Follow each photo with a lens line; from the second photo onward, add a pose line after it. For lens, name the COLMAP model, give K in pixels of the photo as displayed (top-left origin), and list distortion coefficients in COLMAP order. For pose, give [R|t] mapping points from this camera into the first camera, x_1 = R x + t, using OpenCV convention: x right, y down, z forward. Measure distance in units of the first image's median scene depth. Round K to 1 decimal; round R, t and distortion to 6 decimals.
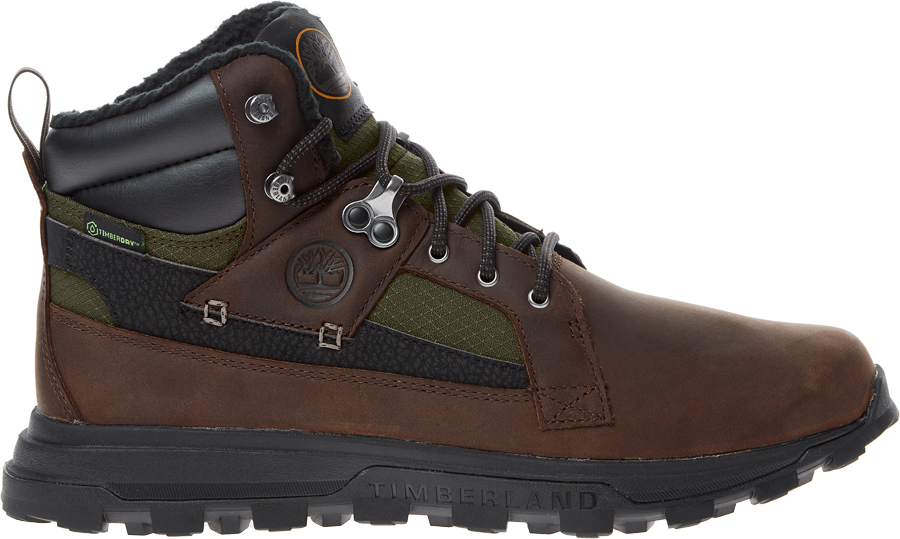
lens RADIAL K [[4332.0, 0, 450.0], [0, 4332.0, 269.5], [0, 0, 1]] dist [0.536819, -68.297381]
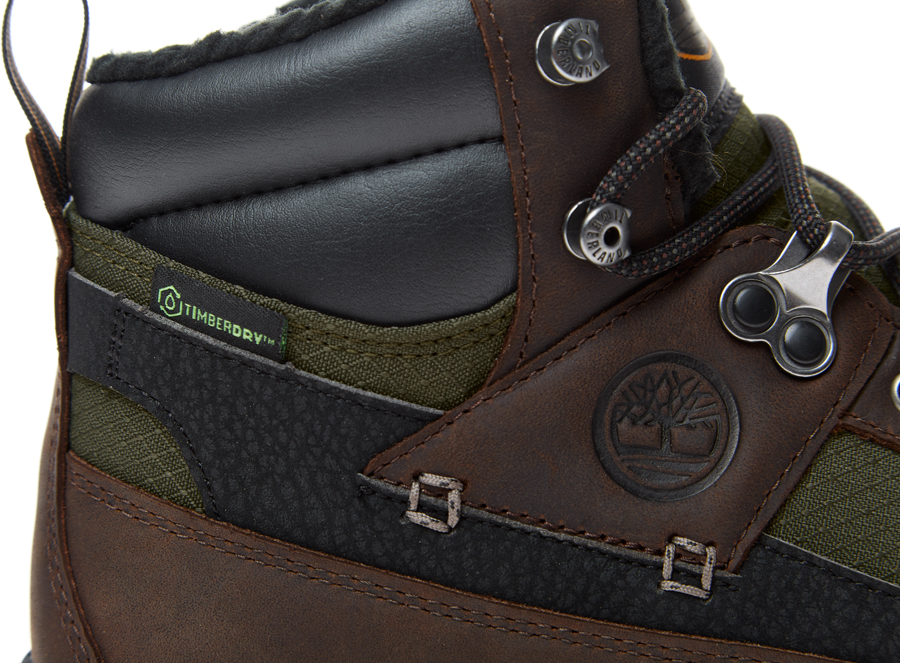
lens RADIAL K [[2492.6, 0, 450.0], [0, 2492.6, 331.5], [0, 0, 1]] dist [-0.271660, -0.206220]
pose [[0.996334, 0.053239, 0.066959, -0.070726], [-0.053193, 0.998581, -0.002471, -0.007201], [-0.066996, -0.001100, 0.997753, 0.739870]]
